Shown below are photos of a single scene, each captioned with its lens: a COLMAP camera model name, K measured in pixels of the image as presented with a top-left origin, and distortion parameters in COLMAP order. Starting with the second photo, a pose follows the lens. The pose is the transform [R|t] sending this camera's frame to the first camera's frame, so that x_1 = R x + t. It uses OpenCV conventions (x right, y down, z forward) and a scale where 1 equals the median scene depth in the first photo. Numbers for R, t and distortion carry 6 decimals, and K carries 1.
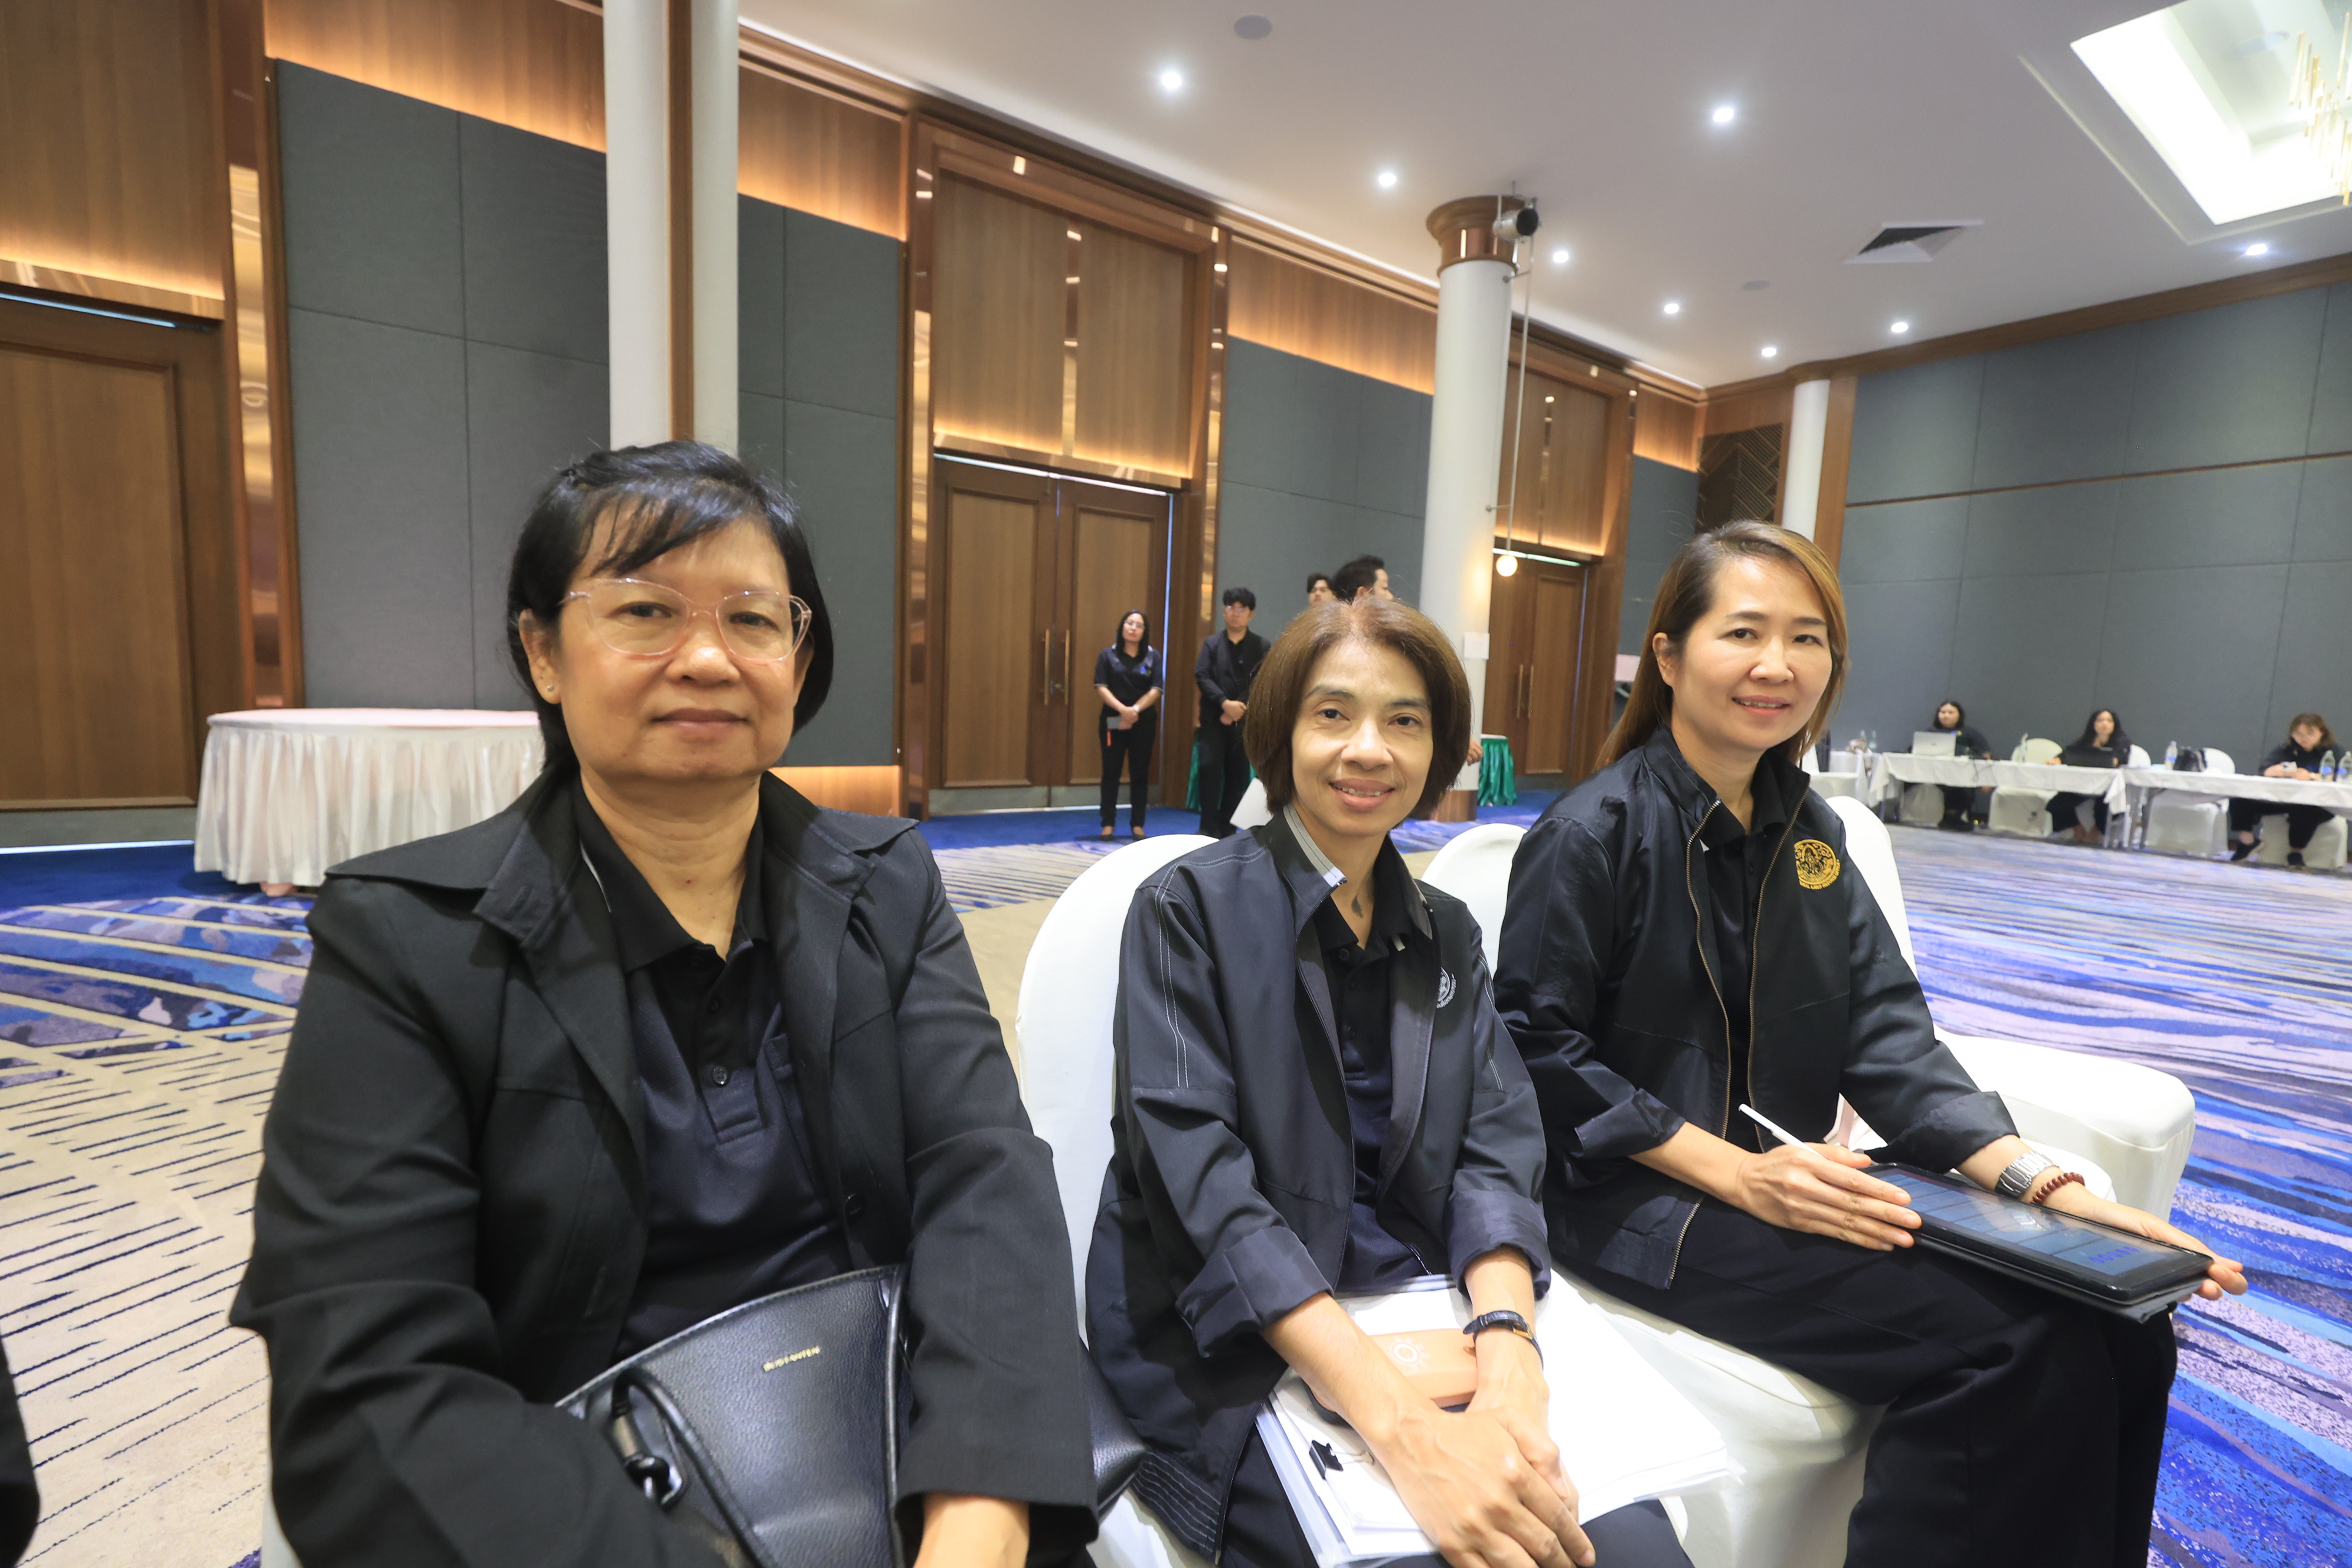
lens RADIAL K [[1064.7, 0, 1182.9], [0, 1064.7, 792.6], [0, 0, 1]] dist [-0.001135, 0.000423]
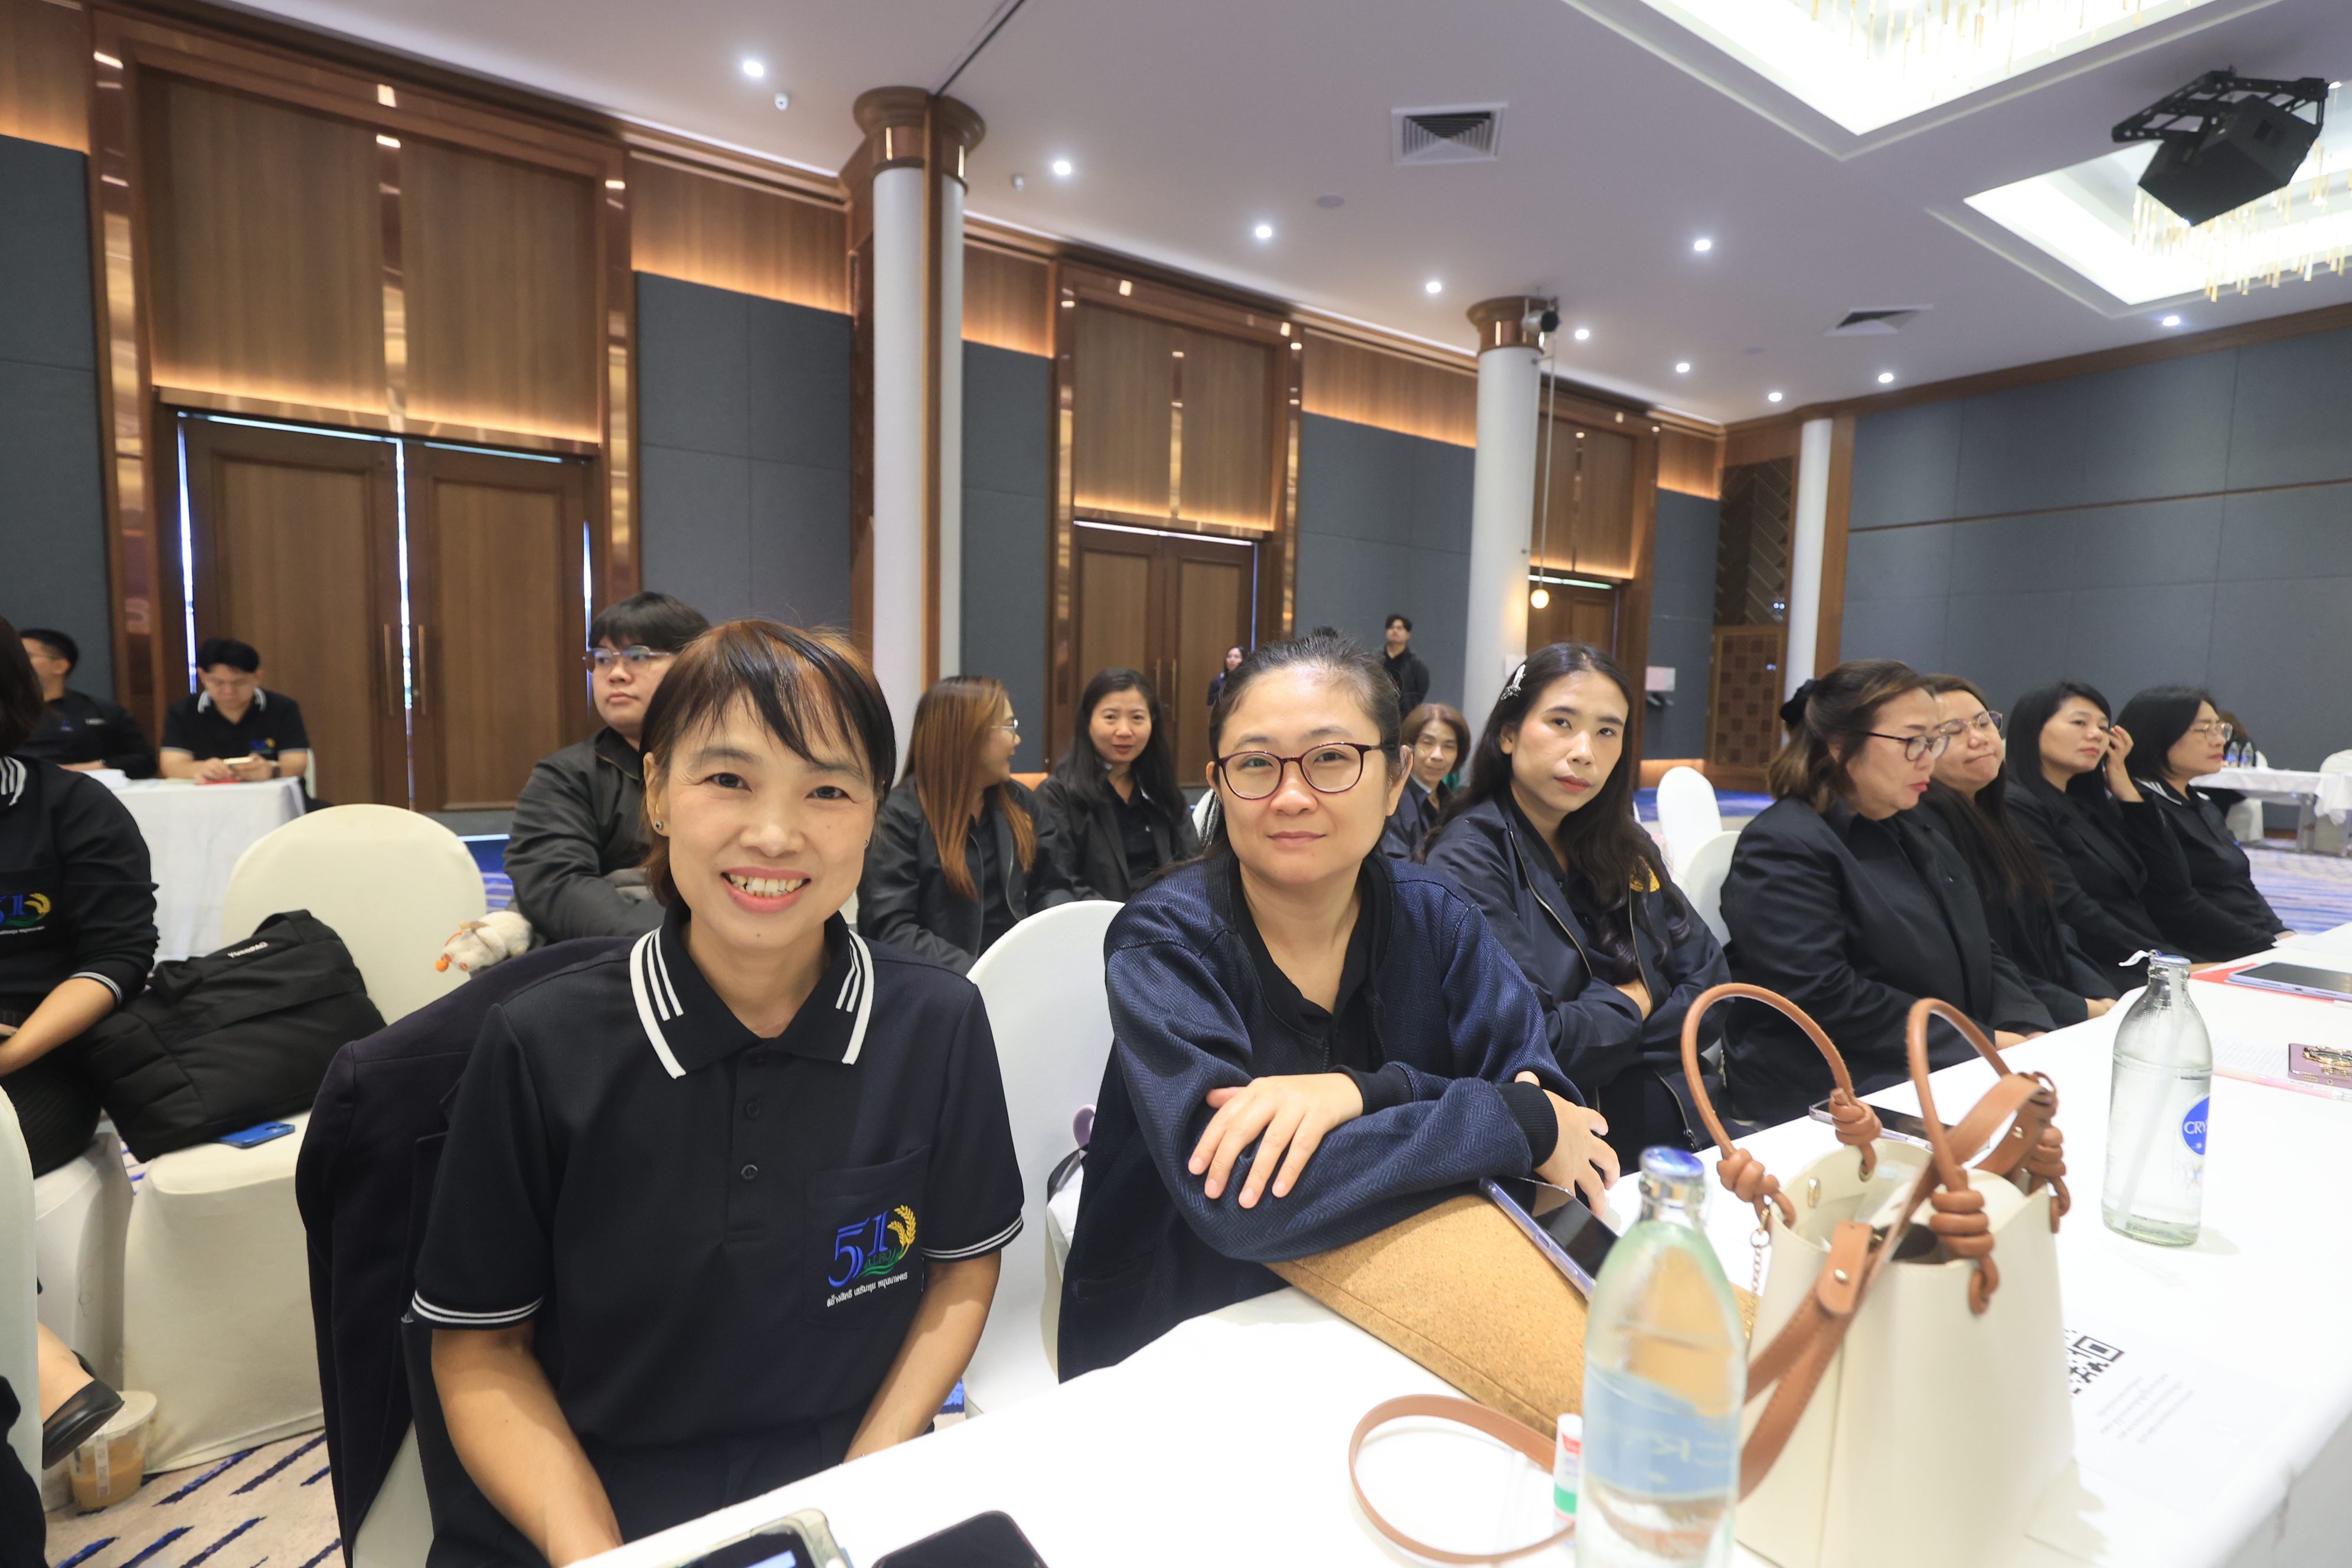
lens RADIAL K [[1136.2, 0, 1189.3], [0, 1136.2, 789.1], [0, 0, 1]] dist [-0.000678, 0.000136]
pose [[0.999569, -0.015485, -0.024939, -0.062557], [0.015038, 0.999725, -0.018018, 0.018004], [0.025211, 0.017636, 0.999527, -0.289962]]
